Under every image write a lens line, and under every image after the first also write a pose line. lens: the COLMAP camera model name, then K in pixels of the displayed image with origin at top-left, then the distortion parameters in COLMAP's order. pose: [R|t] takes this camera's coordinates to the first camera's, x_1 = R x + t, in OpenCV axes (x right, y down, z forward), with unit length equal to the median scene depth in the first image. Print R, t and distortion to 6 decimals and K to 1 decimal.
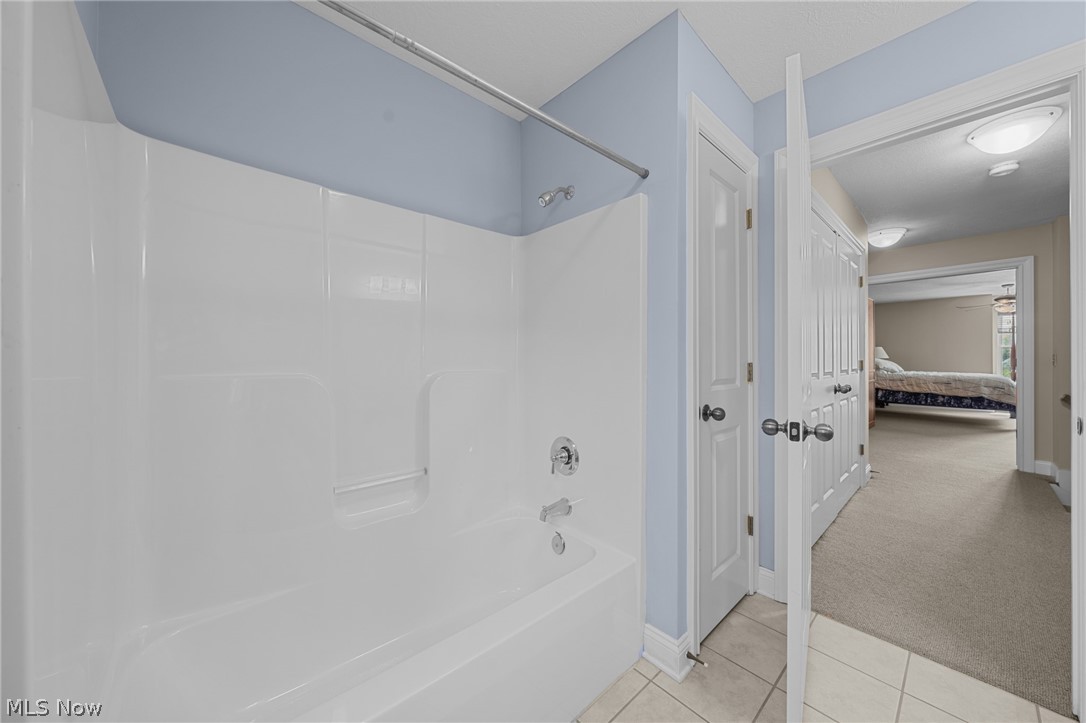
lens RADIAL K [[390.6, 0, 542.5], [0, 390.6, 355.4], [0, 0, 1]] dist [-0.004240, 0.000922]
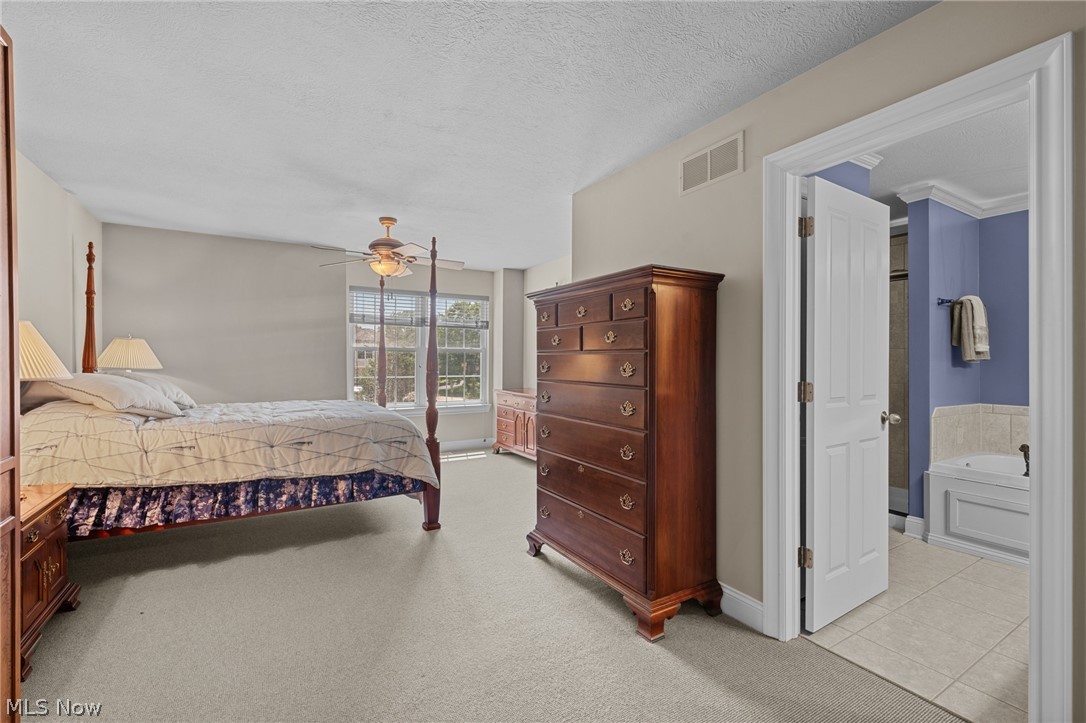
lens RADIAL K [[483.3, 0, 549.2], [0, 483.3, 358.6], [0, 0, 1]] dist [0.000491, -0.000028]
pose [[0.178972, 0.002648, 0.983851, 0.674893], [-0.002954, 0.999993, -0.002154, -0.006960], [-0.983850, -0.002521, 0.178979, 0.731958]]
